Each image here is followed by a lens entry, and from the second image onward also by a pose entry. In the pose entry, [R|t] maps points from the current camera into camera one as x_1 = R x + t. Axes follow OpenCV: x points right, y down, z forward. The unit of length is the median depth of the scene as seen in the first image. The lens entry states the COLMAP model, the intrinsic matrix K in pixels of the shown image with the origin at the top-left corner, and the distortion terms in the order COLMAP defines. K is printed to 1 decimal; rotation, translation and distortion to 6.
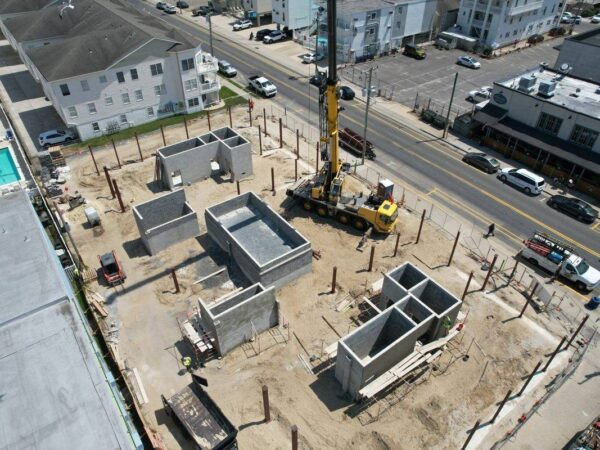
lens RADIAL K [[429.1, 0, 302.4], [0, 429.1, 222.0], [0, 0, 1]] dist [-0.028850, 0.028968]
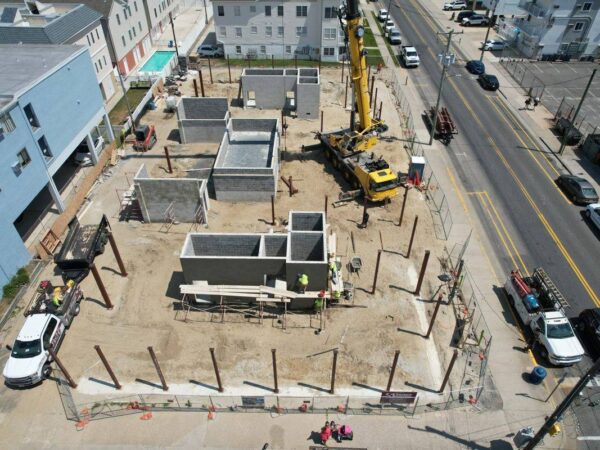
lens RADIAL K [[429.1, 0, 305.3], [0, 429.1, 222.8], [0, 0, 1]] dist [-0.028850, 0.028968]
pose [[0.797133, 0.384903, -0.465218, 0.397054], [-0.384605, 0.917626, 0.100203, 0.022850], [0.465465, 0.099050, 0.879506, 0.117298]]
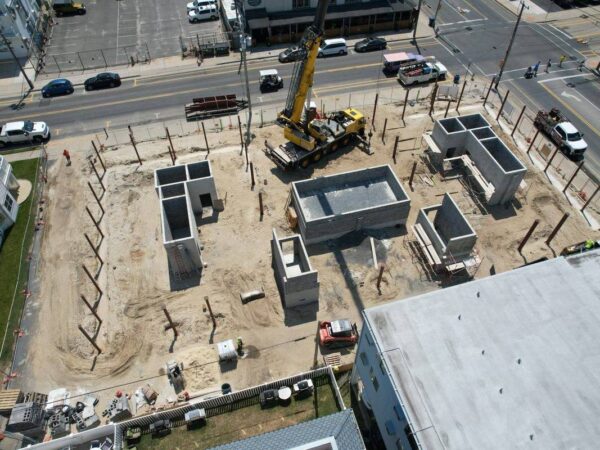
lens RADIAL K [[429.1, 0, 298.1], [0, 429.1, 224.9], [0, 0, 1]] dist [-0.028850, 0.028968]
pose [[0.368564, -0.714002, 0.595284, -0.578290], [0.592686, 0.673817, 0.441241, -0.326918], [-0.716159, 0.190191, 0.671523, 0.295086]]
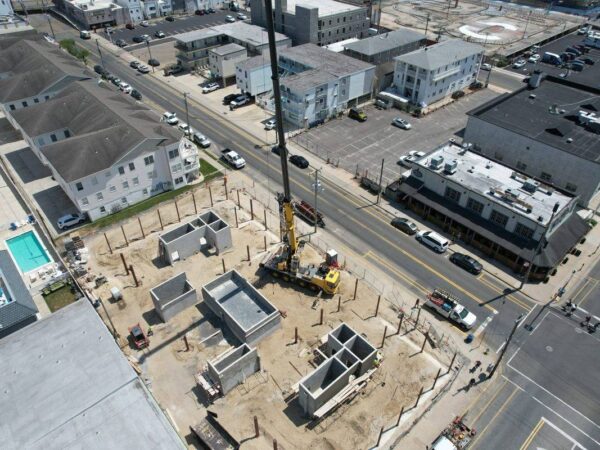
lens RADIAL K [[429.1, 0, 298.8], [0, 429.1, 226.4], [0, 0, 1]] dist [-0.028850, 0.028968]
pose [[0.996556, -0.054561, 0.062442, 0.007770], [0.053790, 0.998455, 0.013968, -0.168462], [-0.063108, -0.010561, 0.997951, -0.300417]]
